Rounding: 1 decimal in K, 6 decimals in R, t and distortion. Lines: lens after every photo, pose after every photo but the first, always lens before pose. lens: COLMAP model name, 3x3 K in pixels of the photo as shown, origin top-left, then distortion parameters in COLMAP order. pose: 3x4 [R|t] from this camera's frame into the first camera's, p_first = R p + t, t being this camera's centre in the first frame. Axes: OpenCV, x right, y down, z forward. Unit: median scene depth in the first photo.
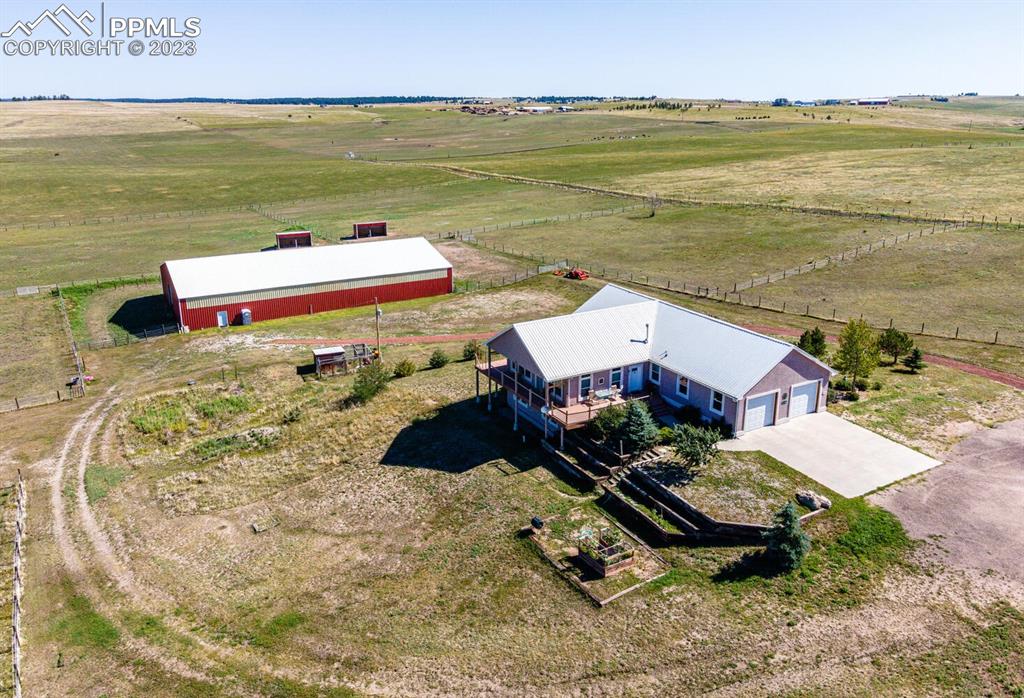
lens RADIAL K [[733.4, 0, 512.0], [0, 733.4, 349.0], [0, 0, 1]] dist [0.030365, 0.008803]
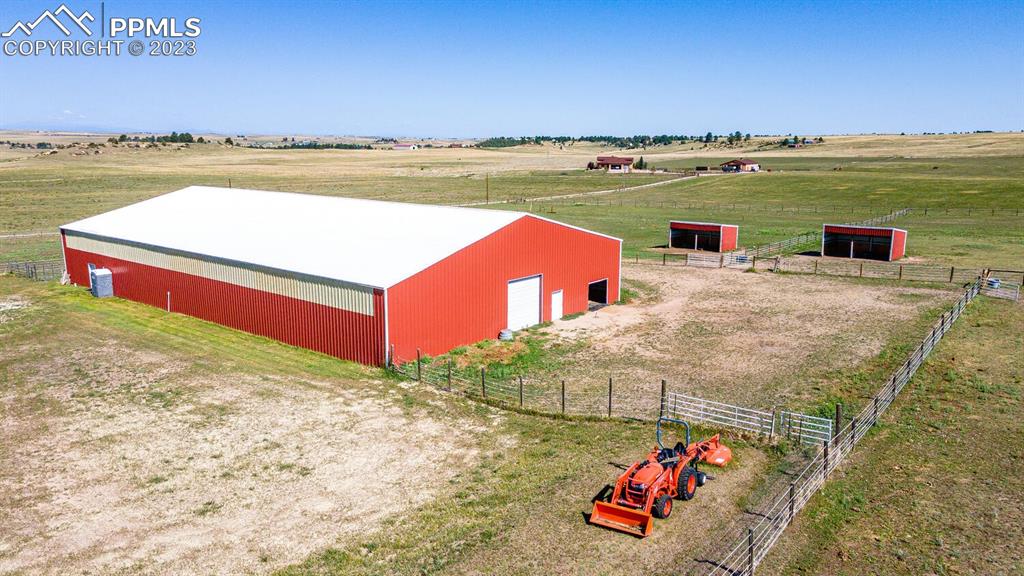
lens RADIAL K [[751.5, 0, 512.0], [0, 751.5, 288.0], [0, 0, 1]] dist [0.008403, 0.078570]
pose [[0.348096, 0.182391, -0.919545, 0.169824], [-0.300438, 0.950858, 0.074870, -0.109804], [0.888012, 0.250205, 0.385787, 0.662763]]
